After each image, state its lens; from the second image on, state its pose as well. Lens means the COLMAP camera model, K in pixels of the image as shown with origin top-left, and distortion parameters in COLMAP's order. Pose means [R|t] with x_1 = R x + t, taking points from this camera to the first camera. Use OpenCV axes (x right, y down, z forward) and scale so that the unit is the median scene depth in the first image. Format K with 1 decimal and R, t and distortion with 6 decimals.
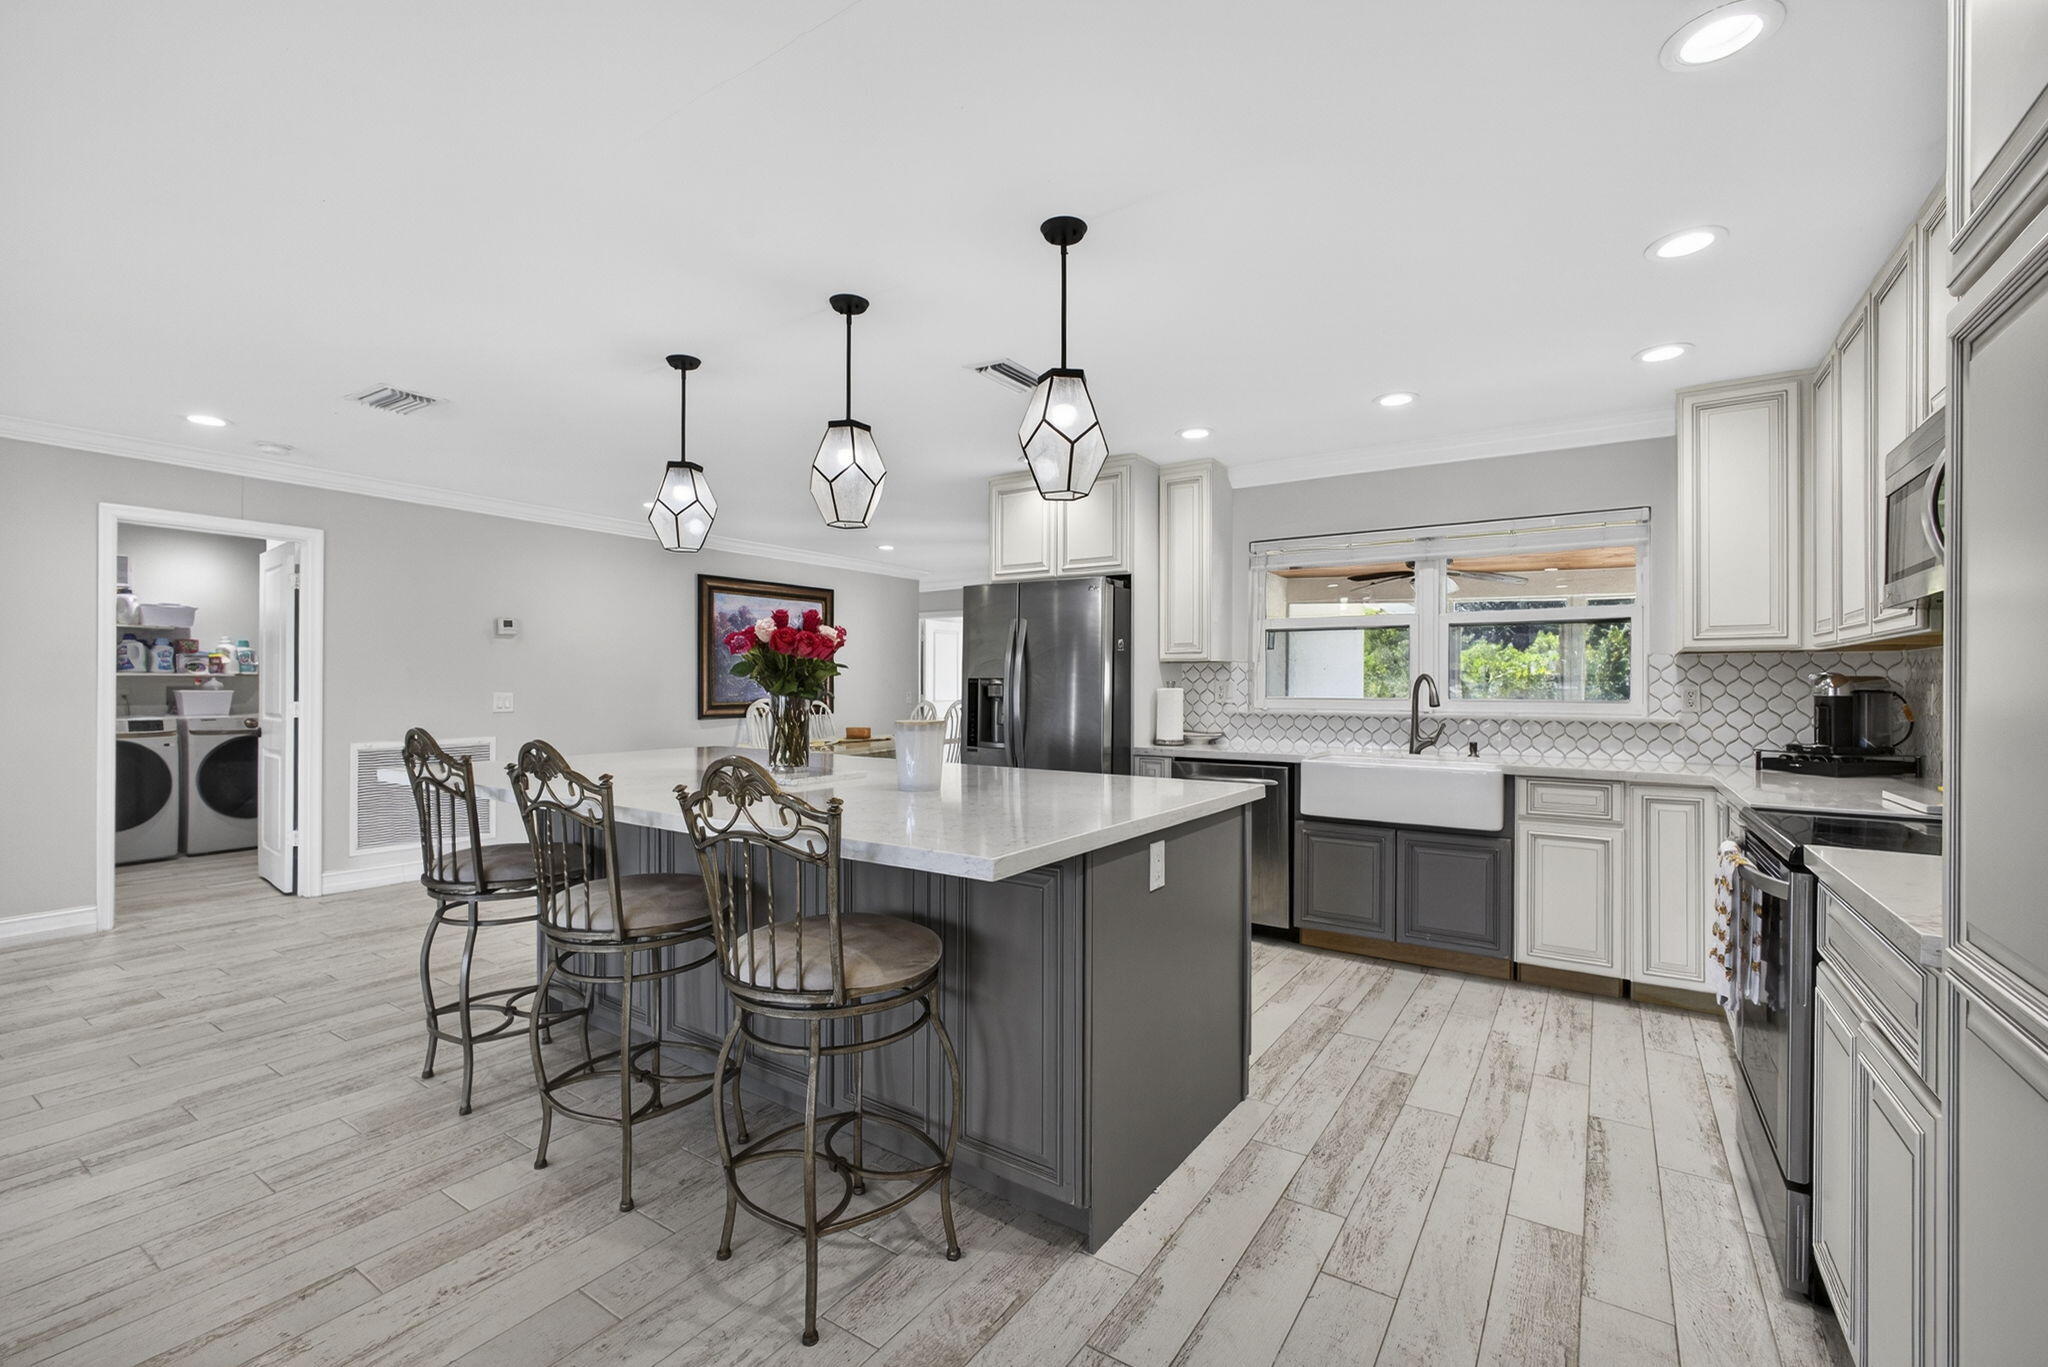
lens RADIAL K [[875.4, 0, 1029.4], [0, 875.4, 684.6], [0, 0, 1]] dist [-0.009632, 0.002093]
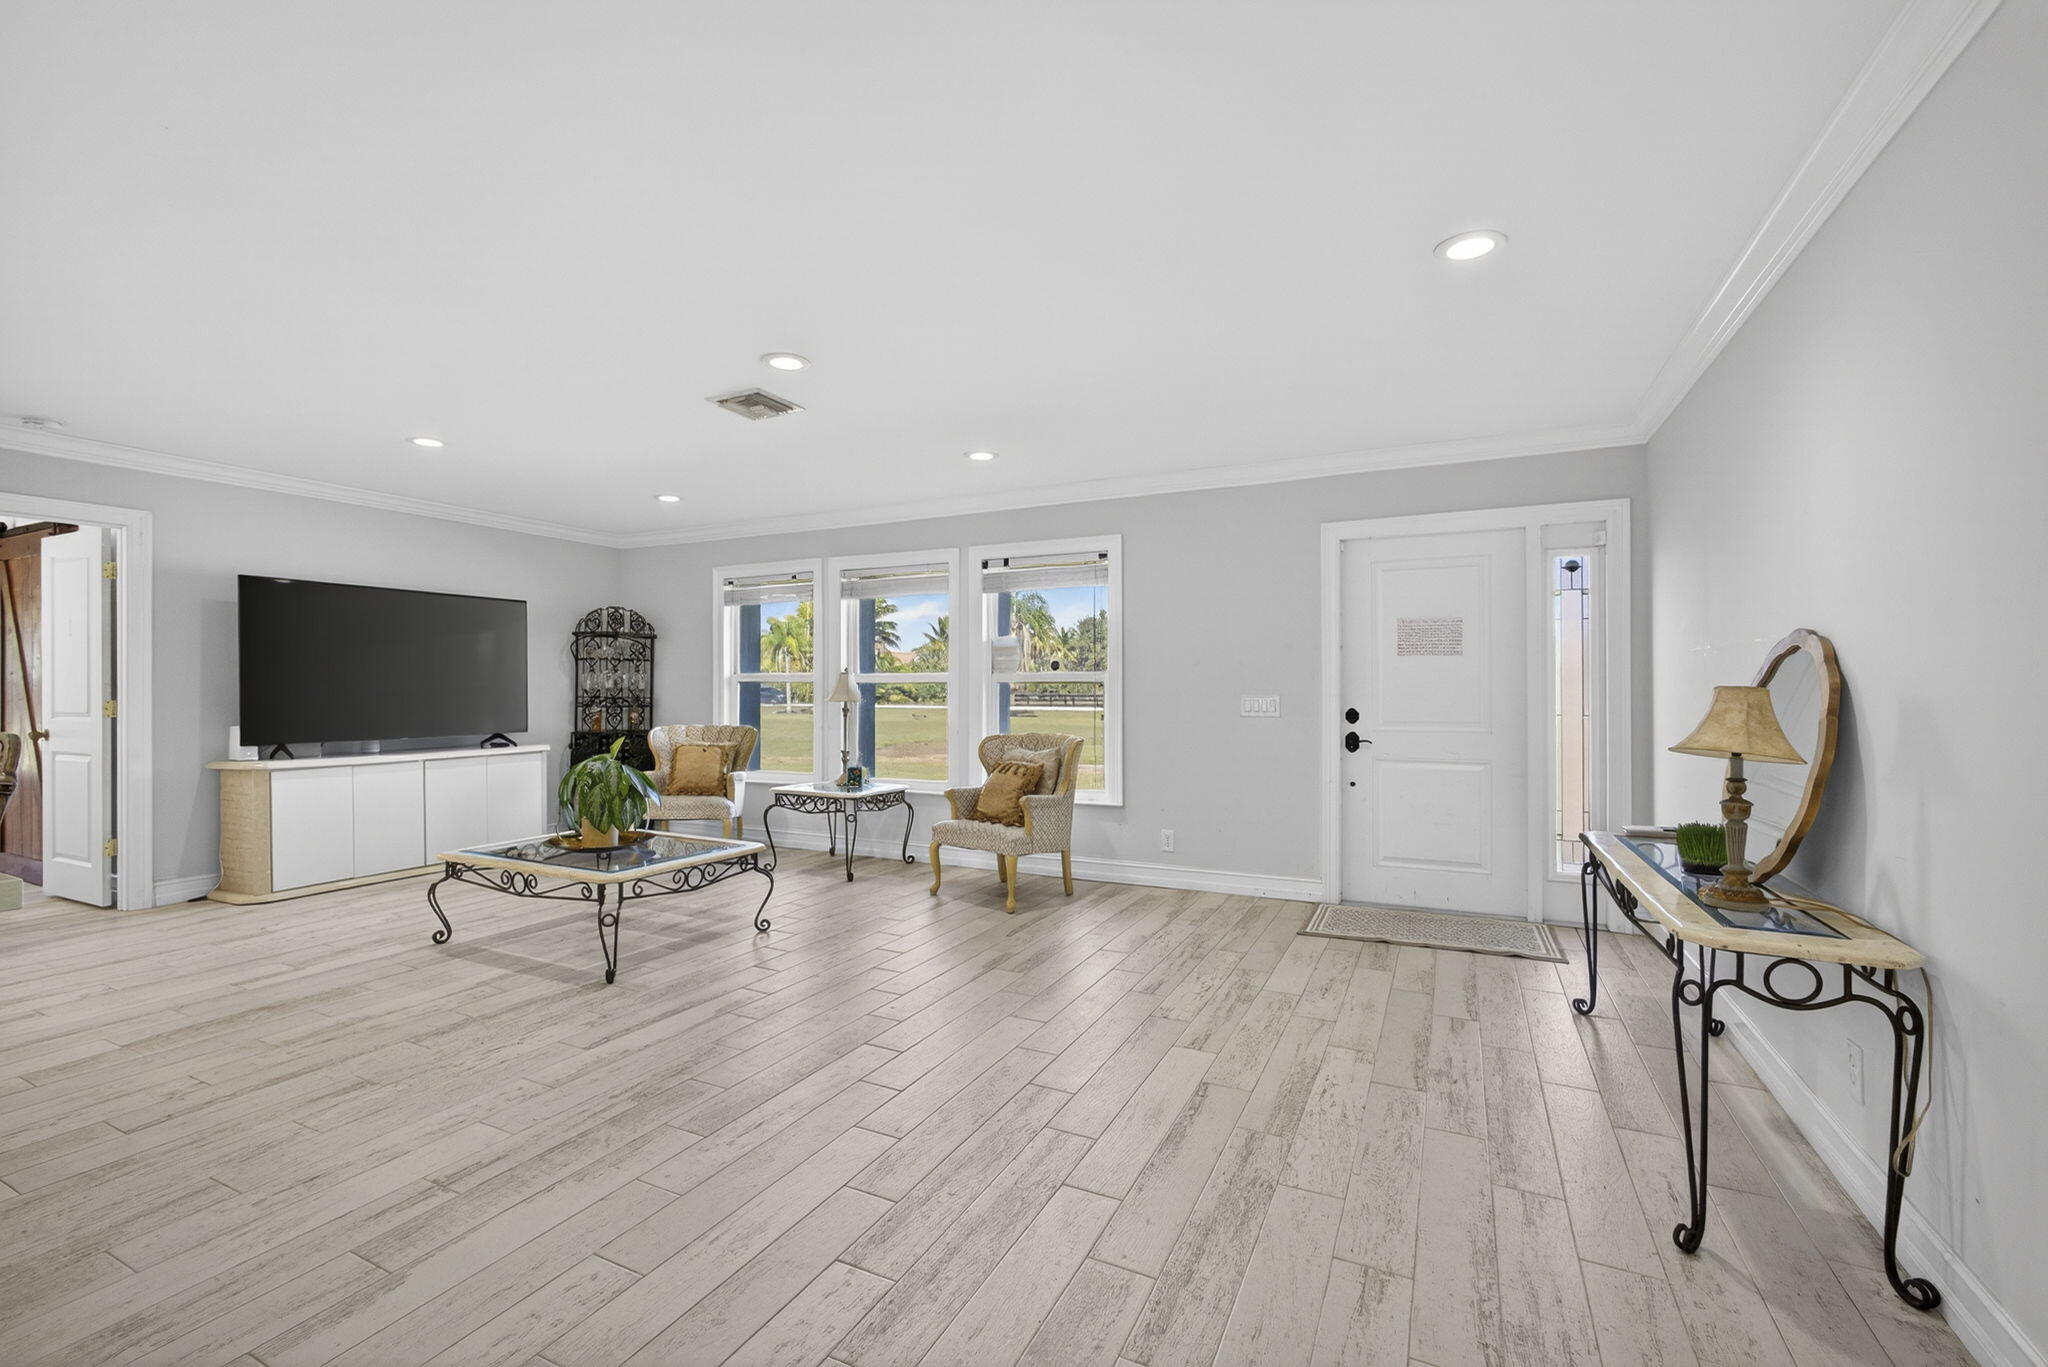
lens RADIAL K [[875.4, 0, 1004.6], [0, 875.4, 683.2], [0, 0, 1]] dist [-0.009632, 0.002093]
pose [[-0.992949, -0.004579, -0.118457, -1.269832], [-0.003921, 0.999976, -0.005787, 0.012239], [0.118480, -0.005282, -0.992942, 1.614495]]
